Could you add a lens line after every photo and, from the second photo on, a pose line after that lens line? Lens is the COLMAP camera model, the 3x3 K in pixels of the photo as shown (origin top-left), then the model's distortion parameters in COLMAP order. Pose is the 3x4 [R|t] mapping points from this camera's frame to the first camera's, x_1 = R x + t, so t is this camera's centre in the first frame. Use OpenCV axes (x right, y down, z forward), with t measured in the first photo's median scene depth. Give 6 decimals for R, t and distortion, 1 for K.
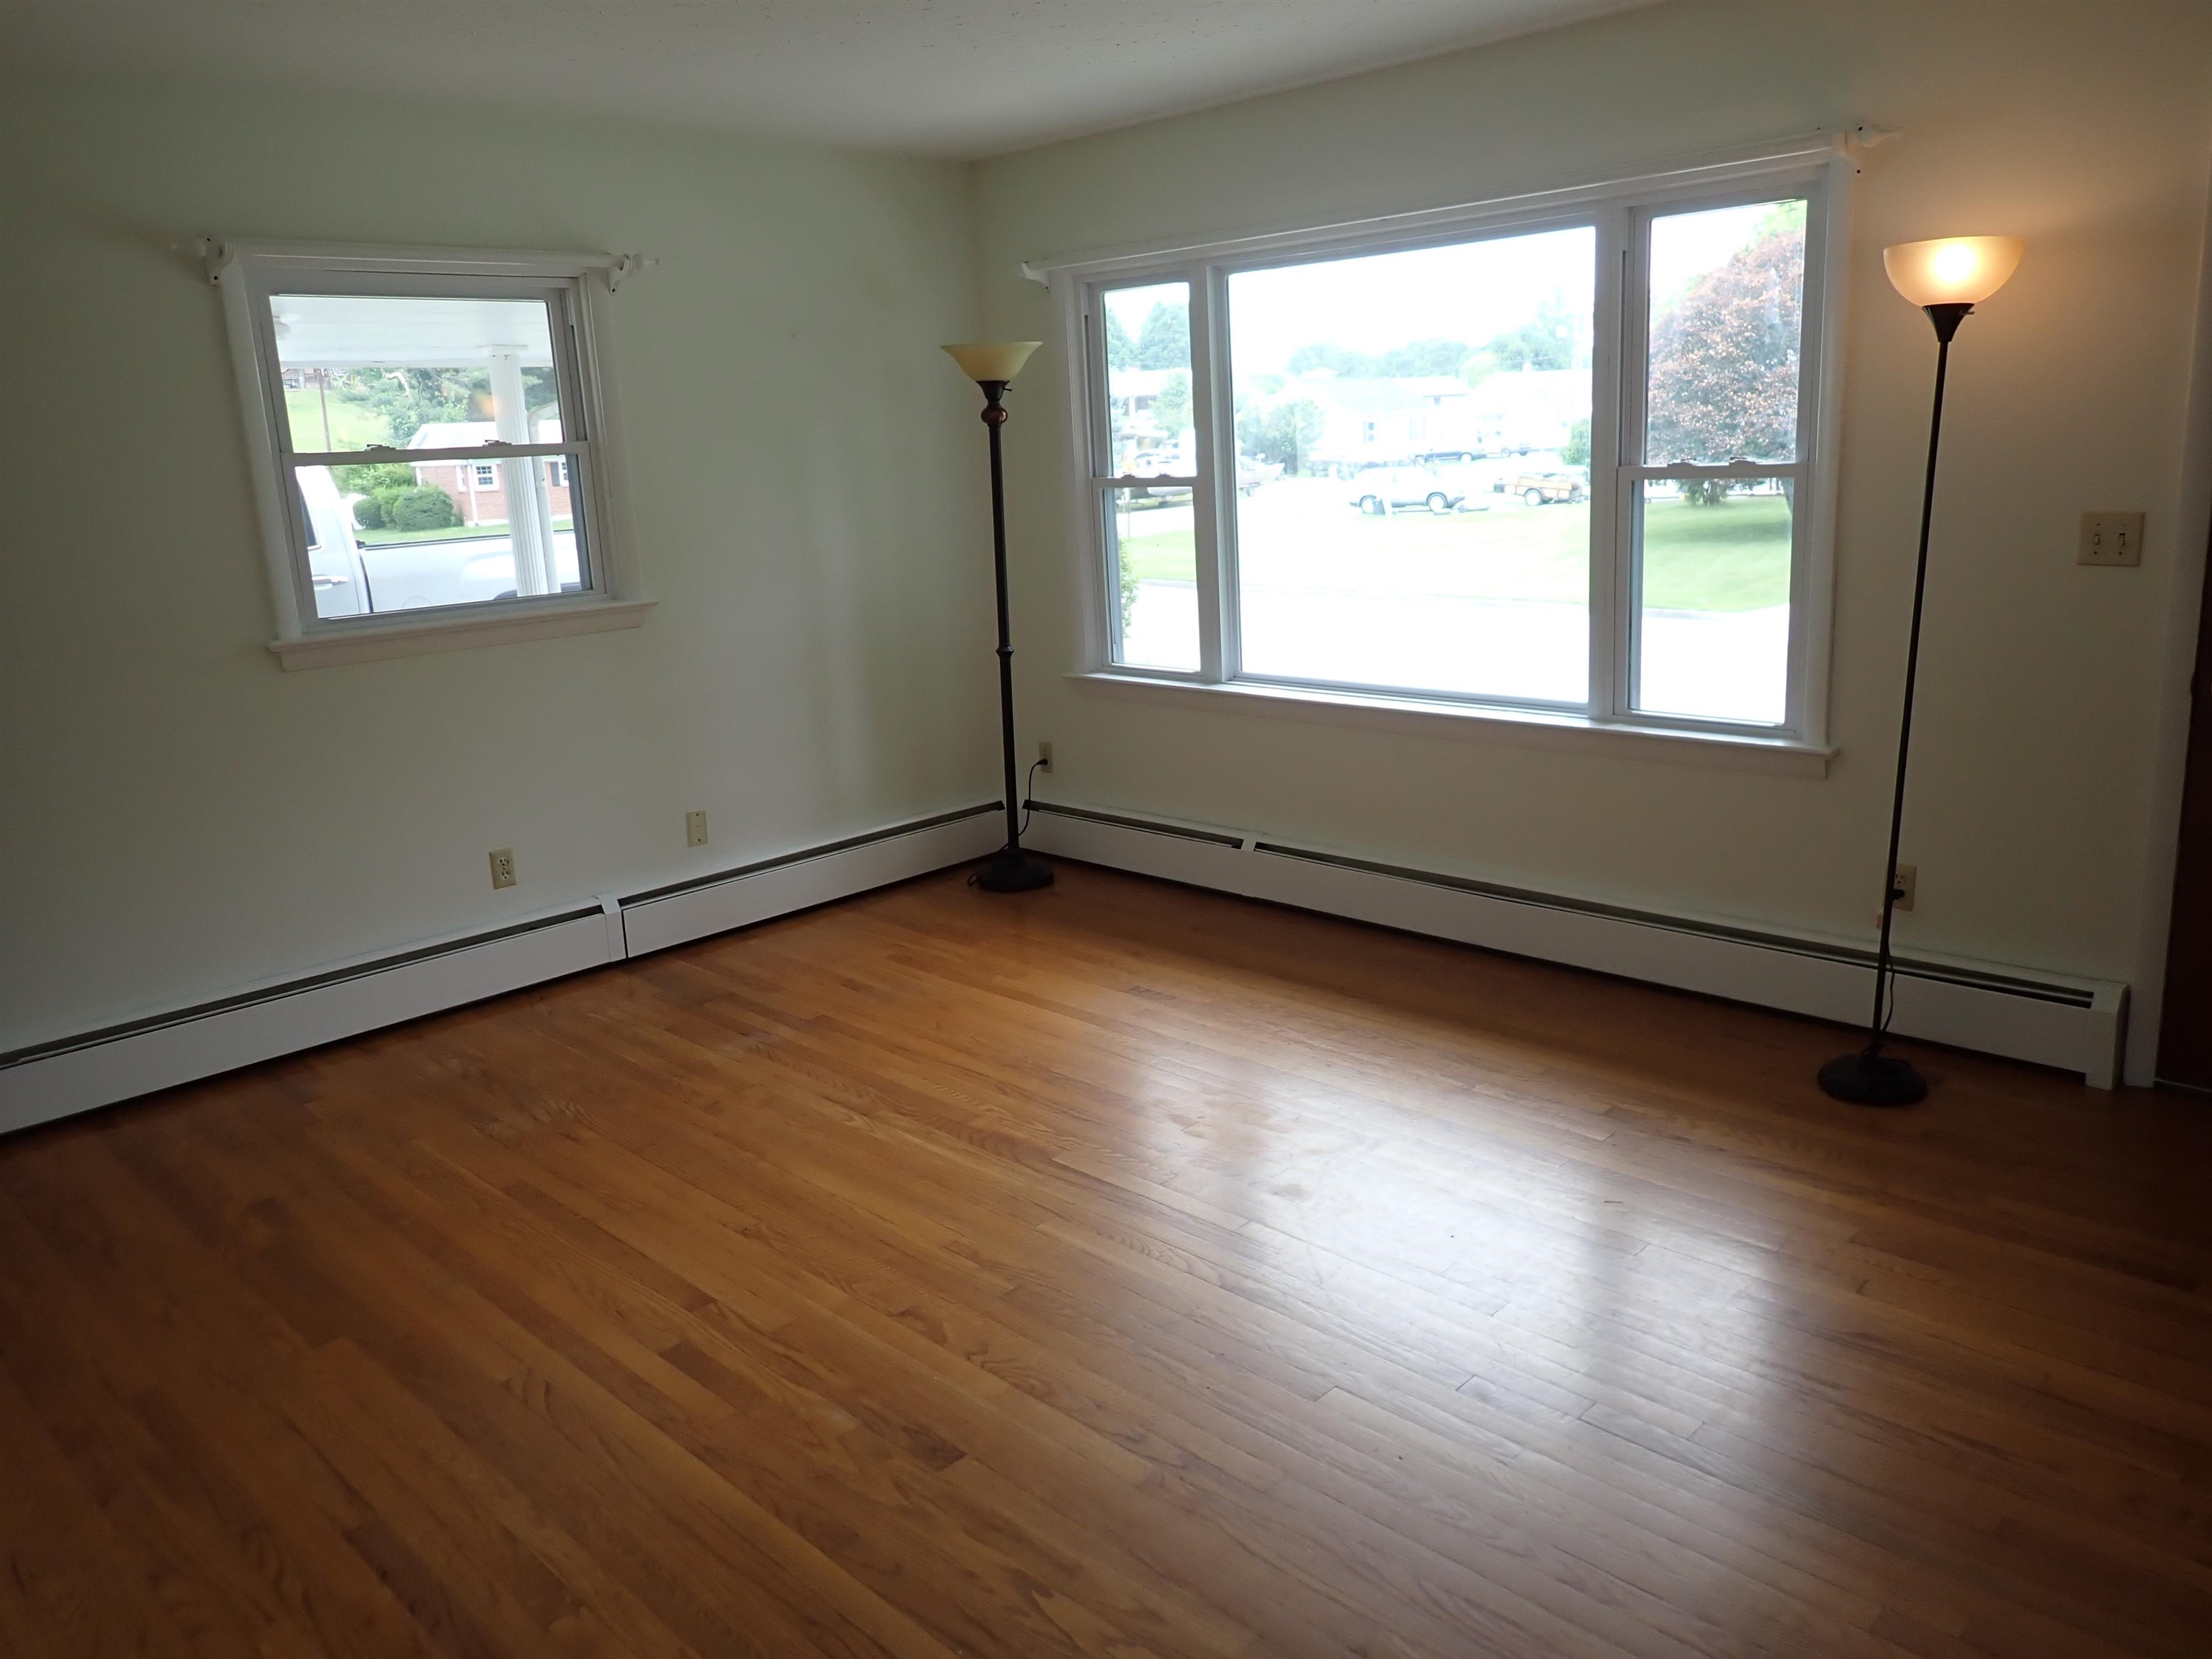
lens RADIAL K [[1594.5, 0, 1106.0], [0, 1594.5, 829.5], [0, 0, 1]] dist [-0.003191, -0.000708]
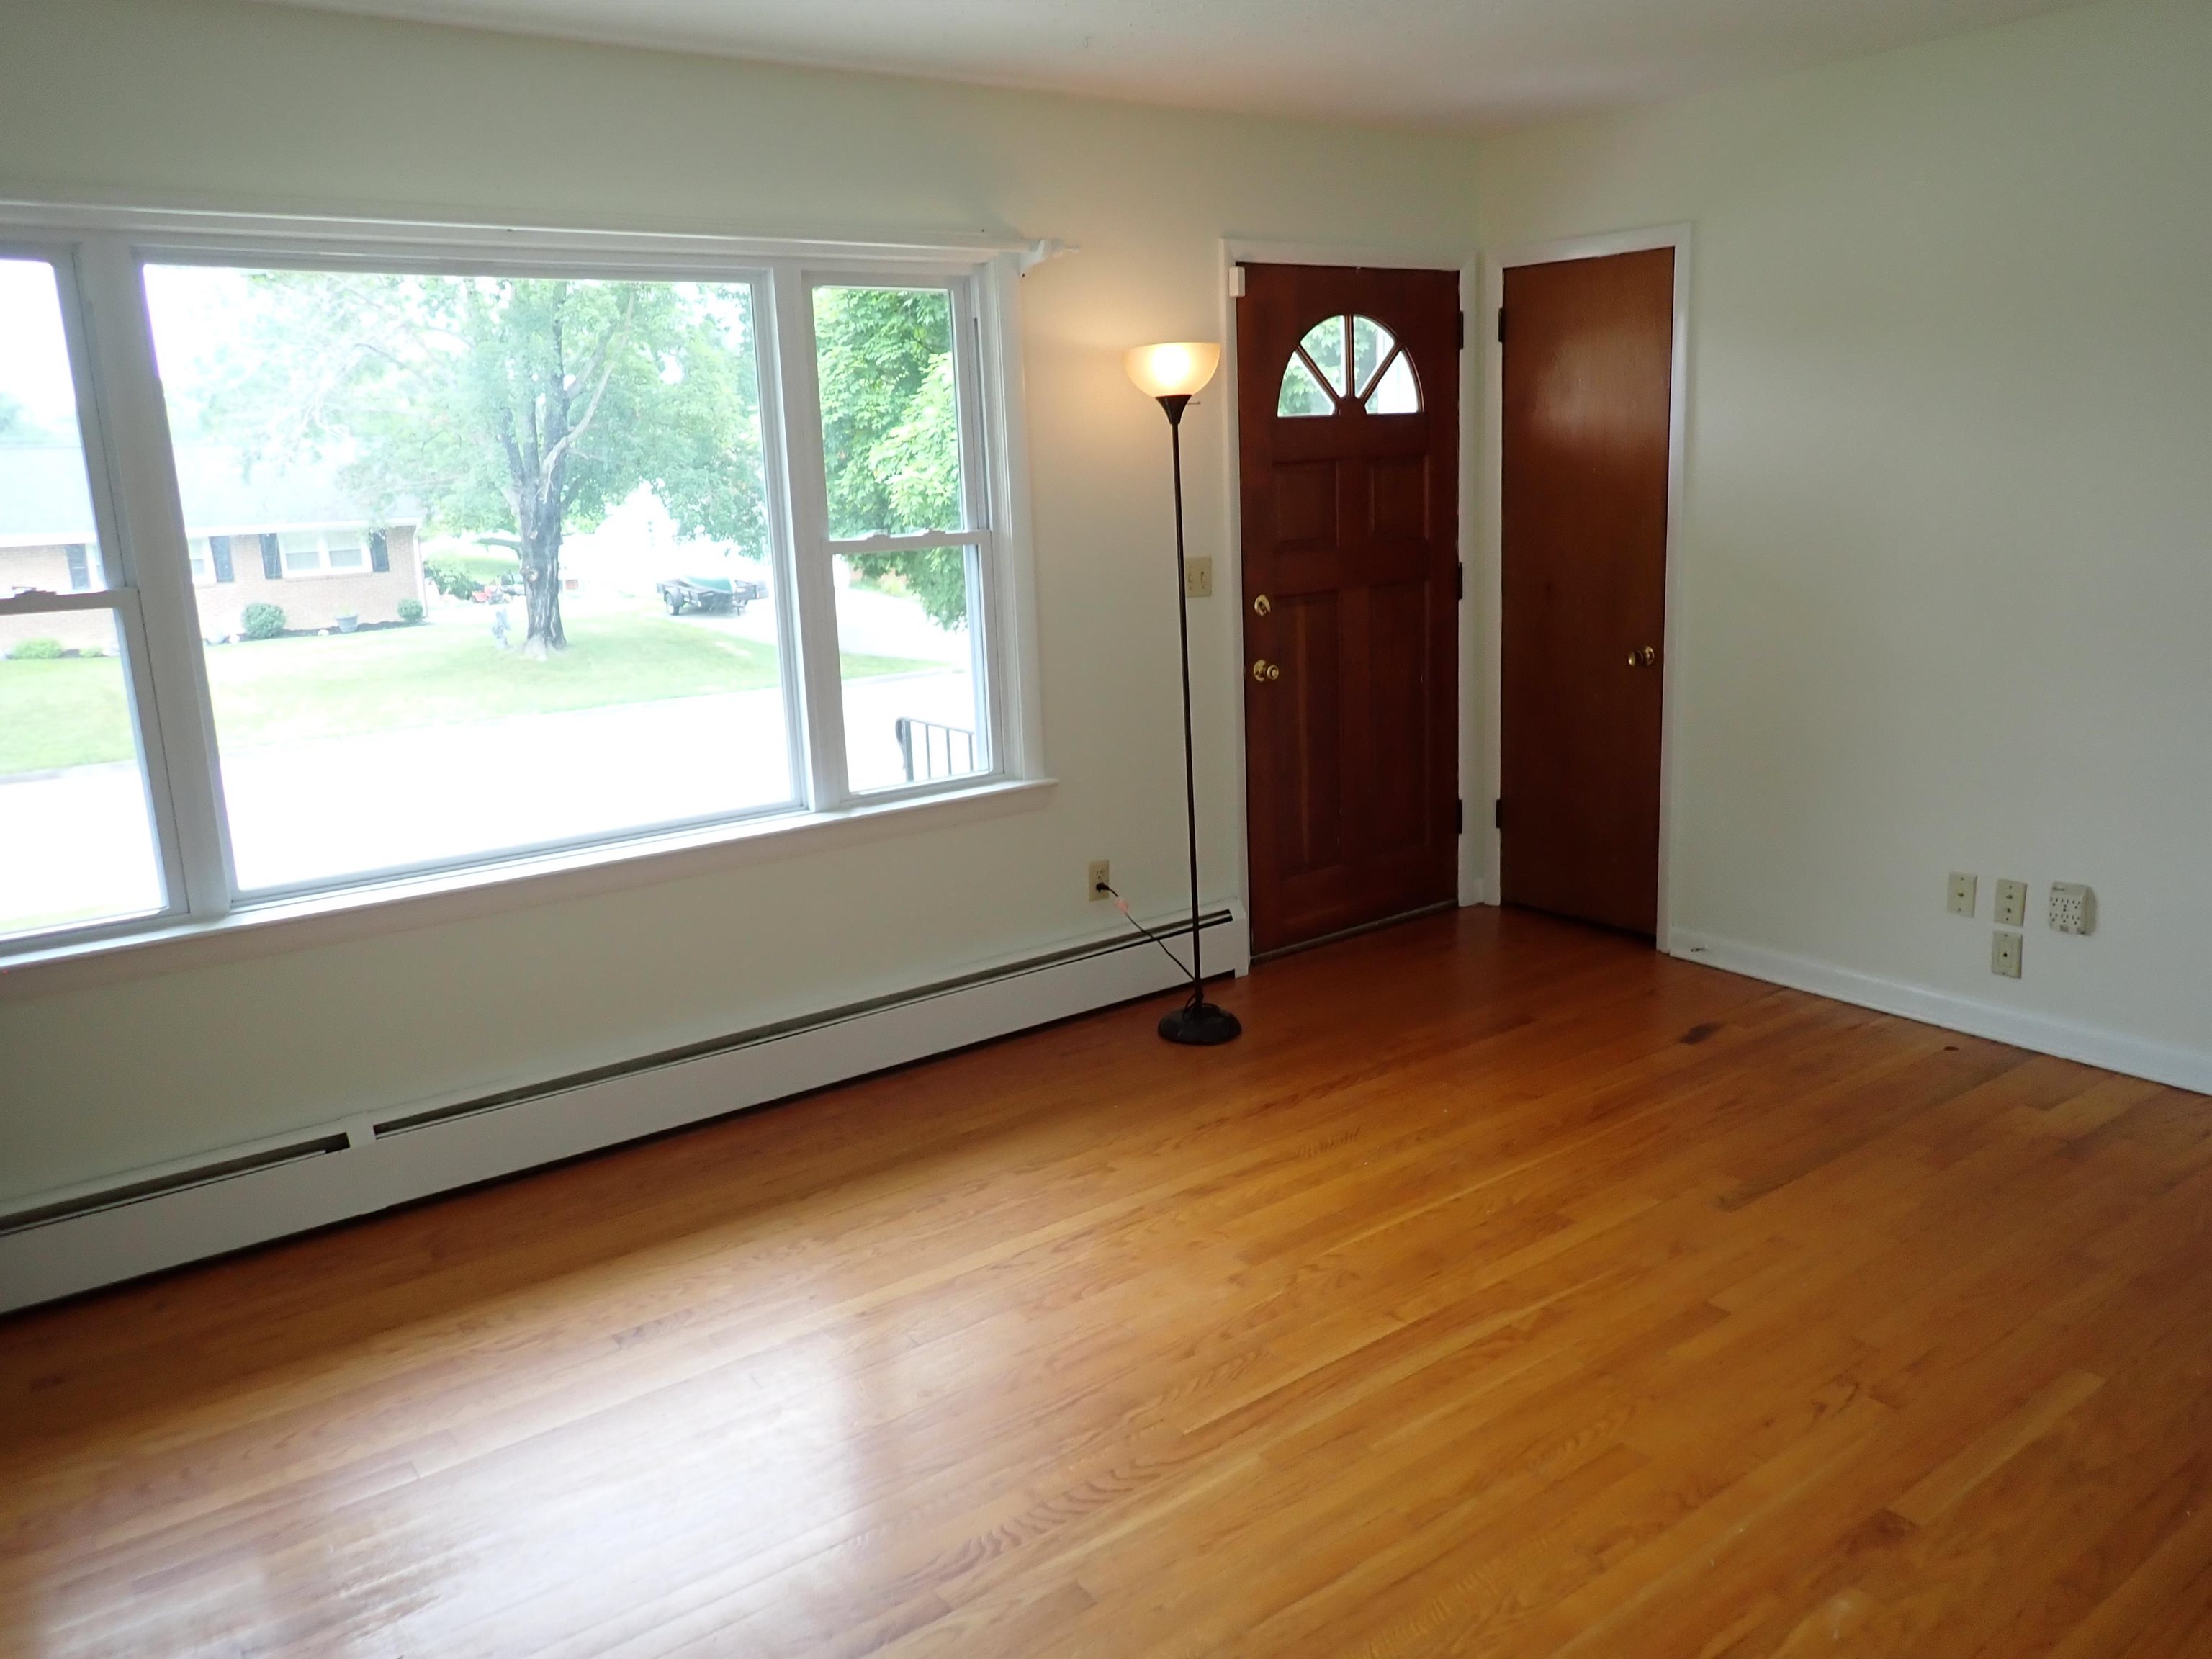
lens RADIAL K [[1642.2, 0, 1102.2], [0, 1642.2, 818.3], [0, 0, 1]] dist [0.012119, 0.005777]
pose [[0.161901, -0.173208, 0.971487, -0.642986], [0.269344, 0.954851, 0.125355, -0.152420], [-0.949337, 0.241369, 0.201244, 0.704689]]
